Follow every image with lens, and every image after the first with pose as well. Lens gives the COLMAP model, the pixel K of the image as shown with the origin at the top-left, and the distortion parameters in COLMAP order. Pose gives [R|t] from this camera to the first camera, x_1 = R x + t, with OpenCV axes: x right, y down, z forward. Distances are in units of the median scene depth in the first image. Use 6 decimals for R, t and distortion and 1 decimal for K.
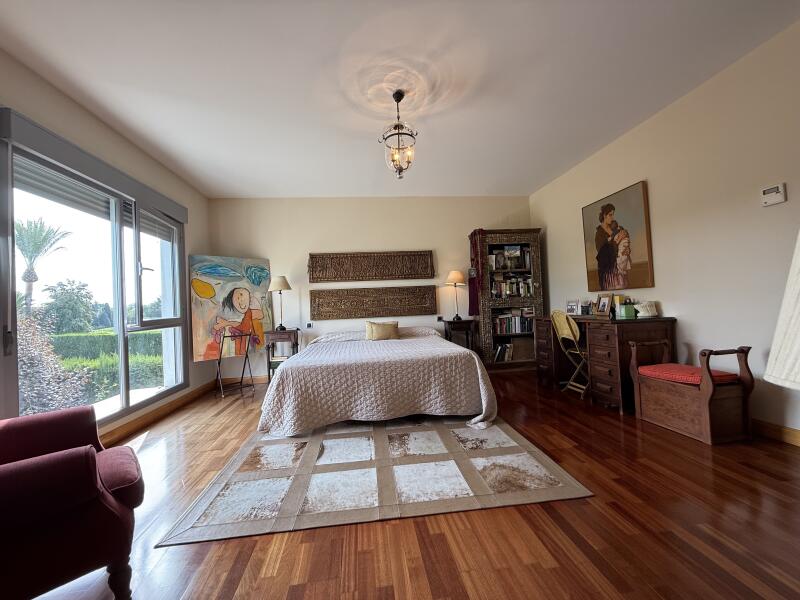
lens RADIAL K [[319.2, 0, 398.0], [0, 319.2, 297.2], [0, 0, 1]] dist [-0.002572, -0.000174]
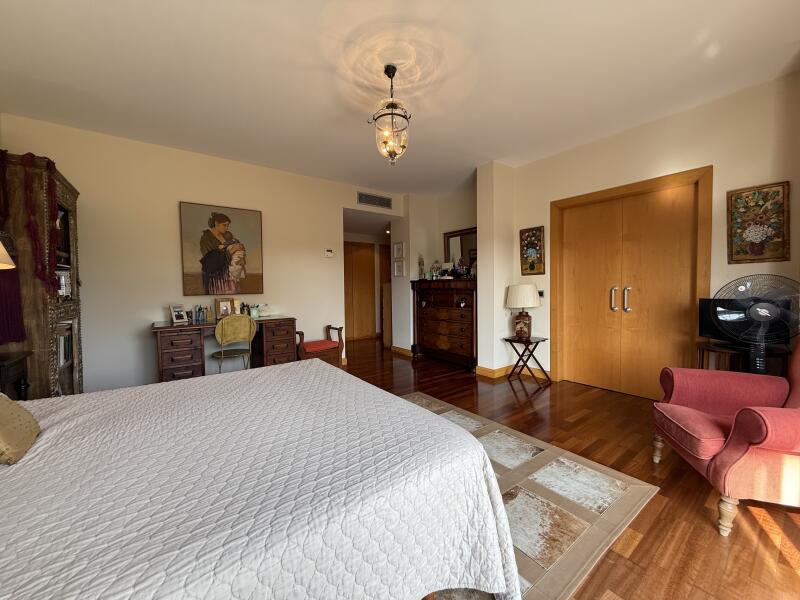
lens RADIAL K [[319.2, 0, 400.0], [0, 319.2, 298.1], [0, 0, 1]] dist [-0.002572, -0.000174]
pose [[-0.506067, 0.022741, 0.862194, -0.570013], [0.016329, 0.999726, -0.016785, 0.016558], [-0.862339, 0.005584, -0.506300, 1.065622]]
